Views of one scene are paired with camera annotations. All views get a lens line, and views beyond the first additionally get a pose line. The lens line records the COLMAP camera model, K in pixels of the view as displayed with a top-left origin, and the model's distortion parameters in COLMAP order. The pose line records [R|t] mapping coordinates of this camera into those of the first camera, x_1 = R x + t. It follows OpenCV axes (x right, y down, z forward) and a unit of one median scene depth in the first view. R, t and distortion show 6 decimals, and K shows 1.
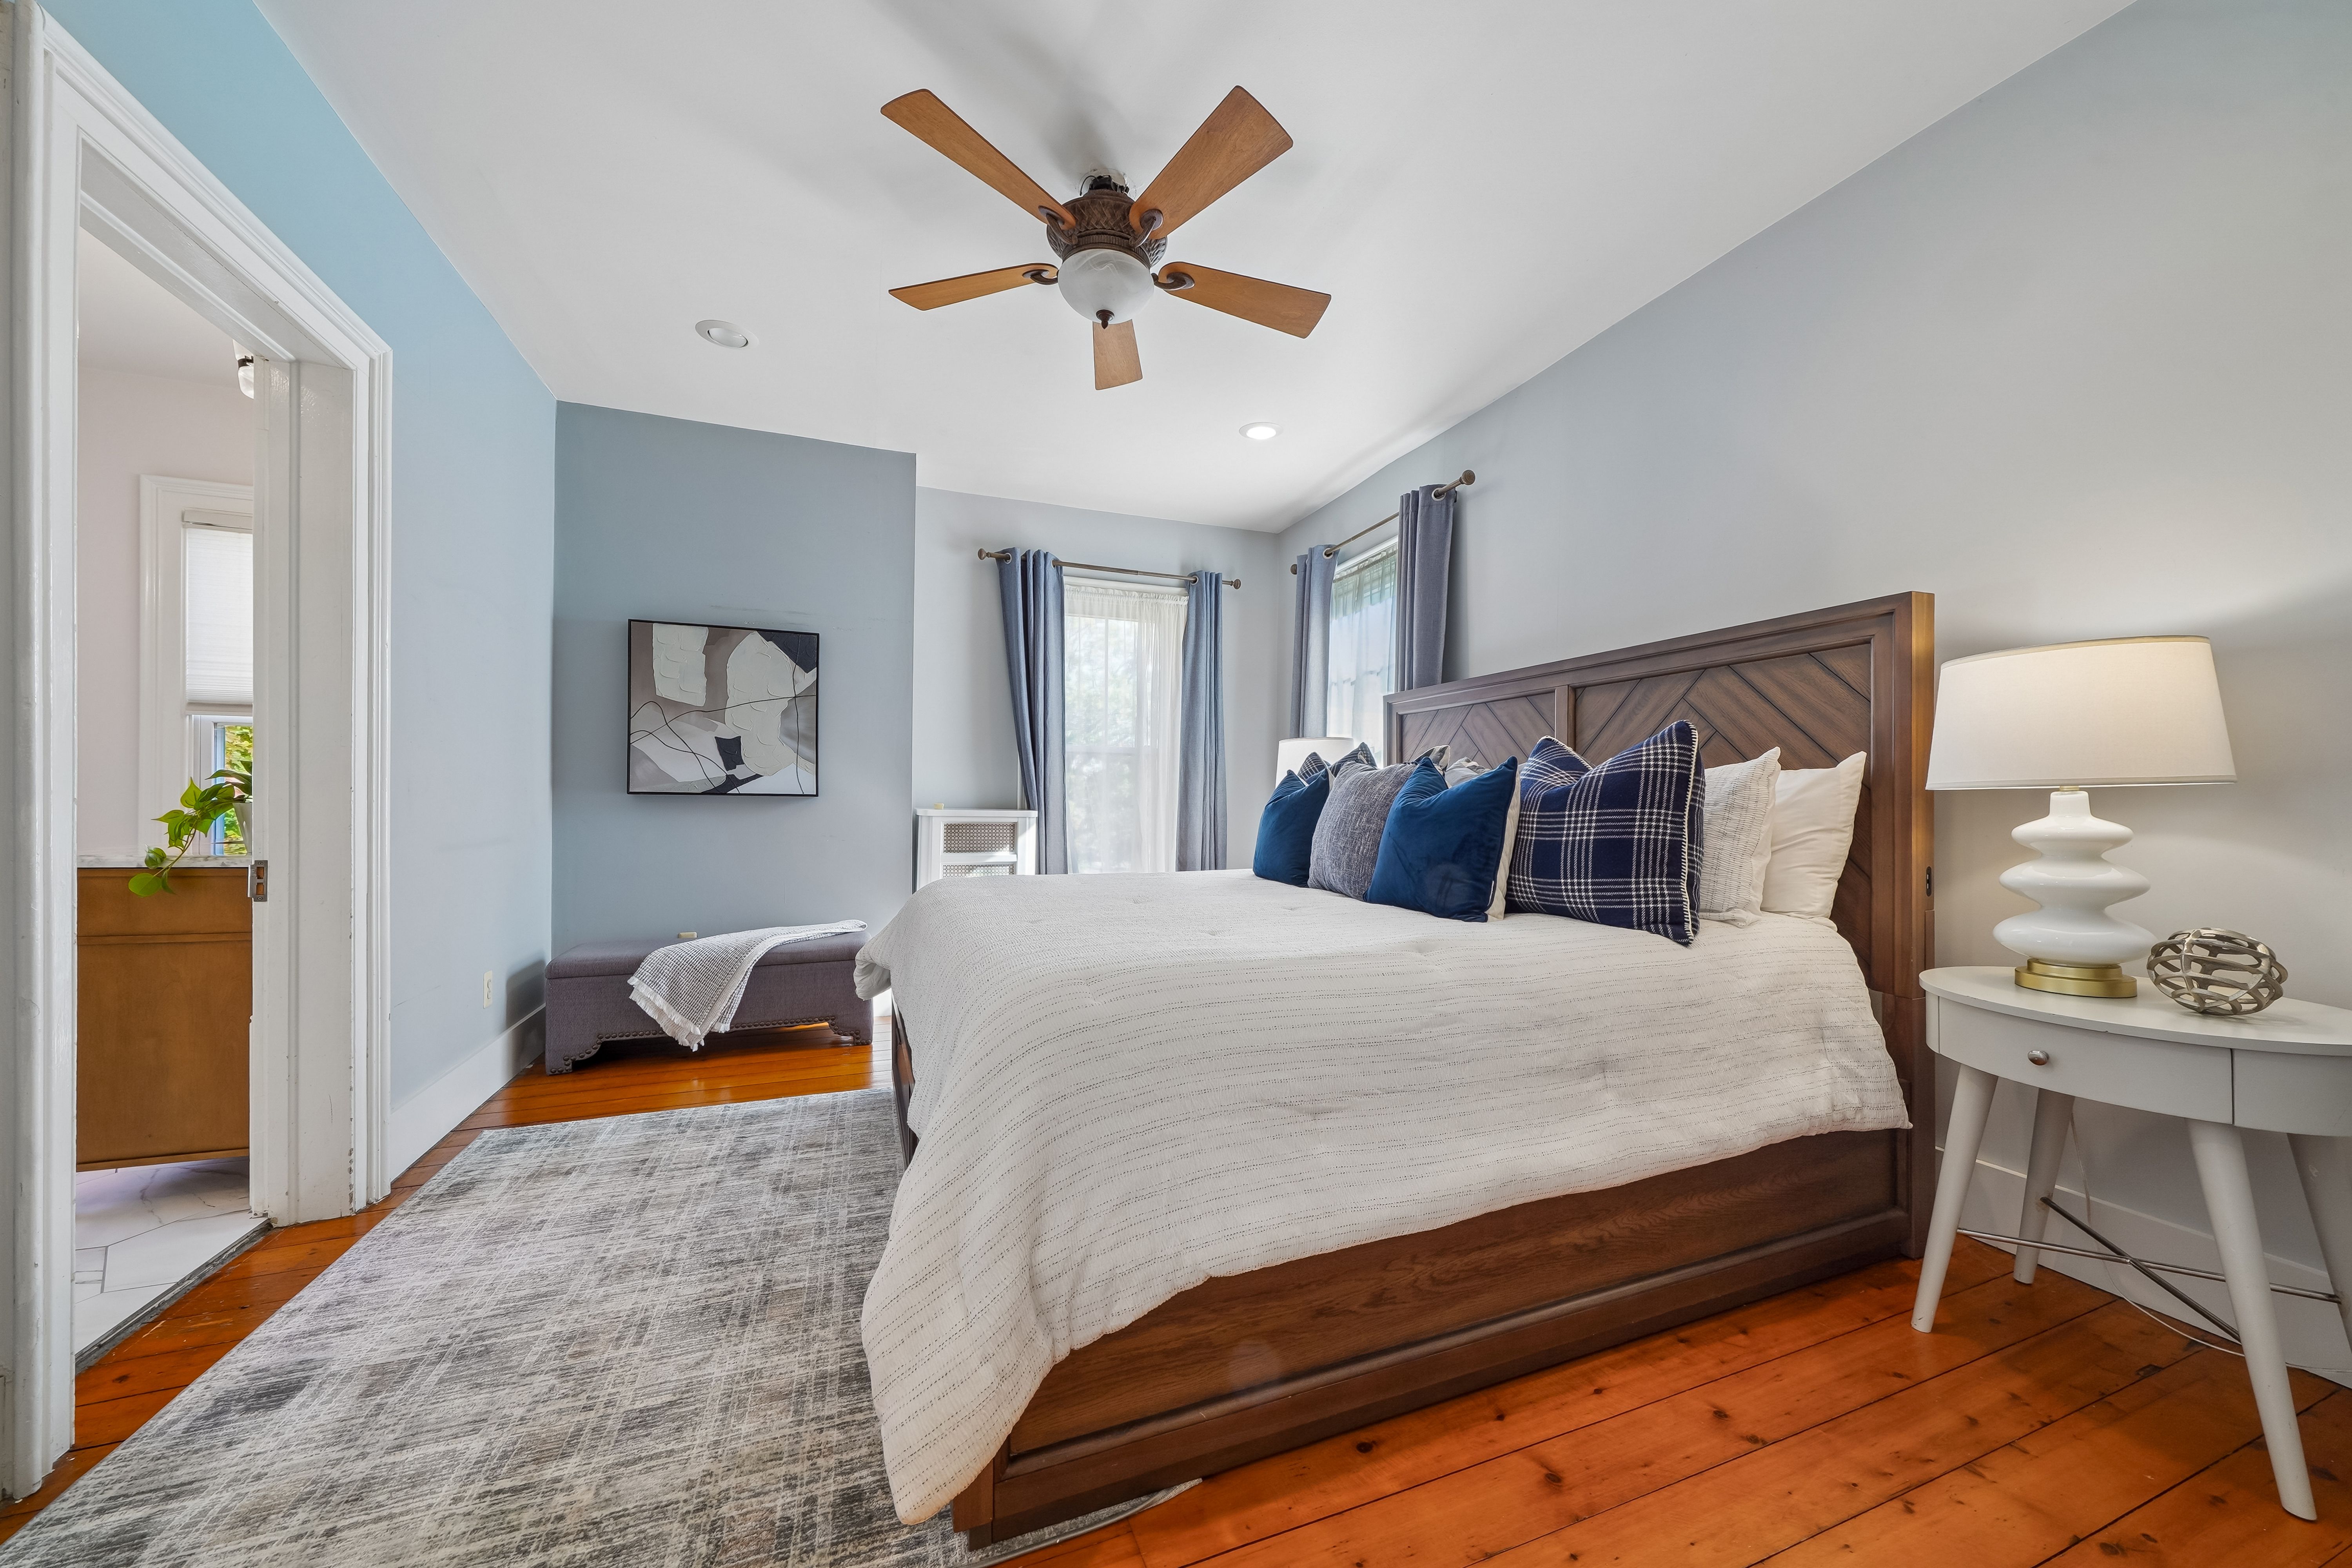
lens RADIAL K [[841.3, 0, 1173.7], [0, 841.3, 800.6], [0, 0, 1]] dist [-0.000280, -0.000006]
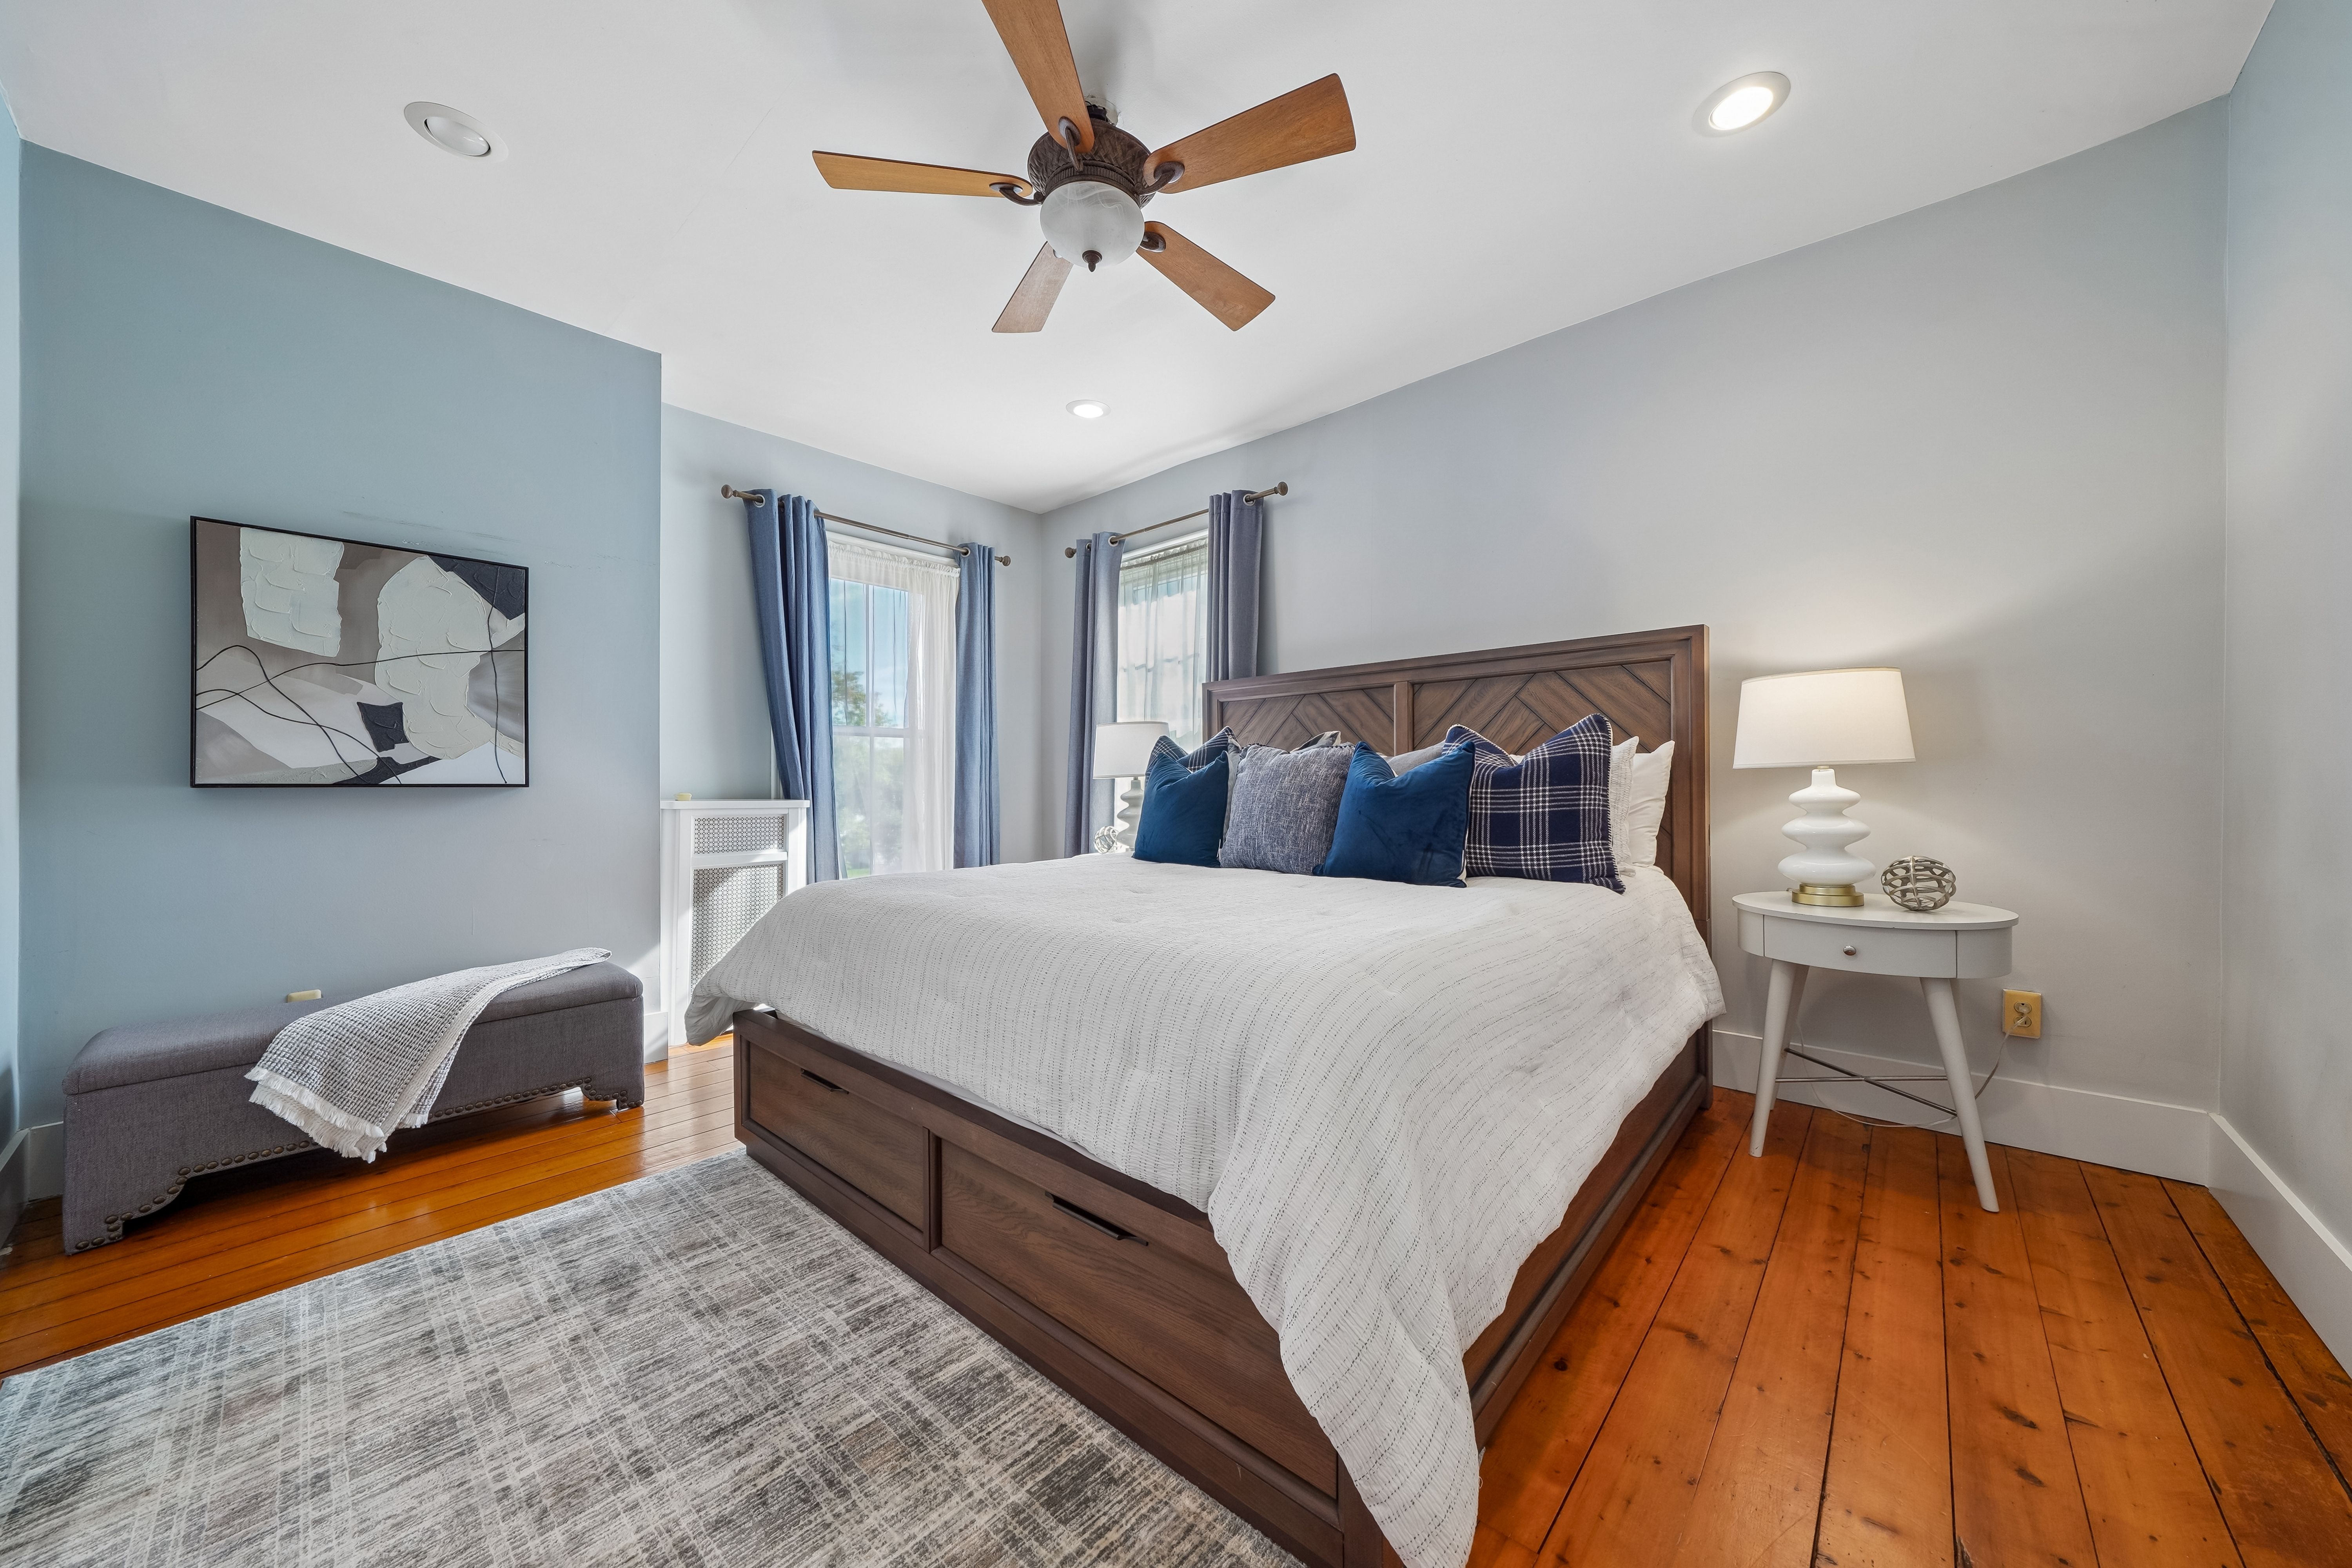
lens RADIAL K [[825.0, 0, 1176.0], [0, 825.0, 784.0], [0, 0, 1]] dist [-0.000982, -0.000090]
pose [[0.890903, -0.013385, 0.453996, -0.294924], [0.013668, 0.999903, 0.002660, -0.001855], [-0.453987, 0.003835, 0.891000, 0.109997]]
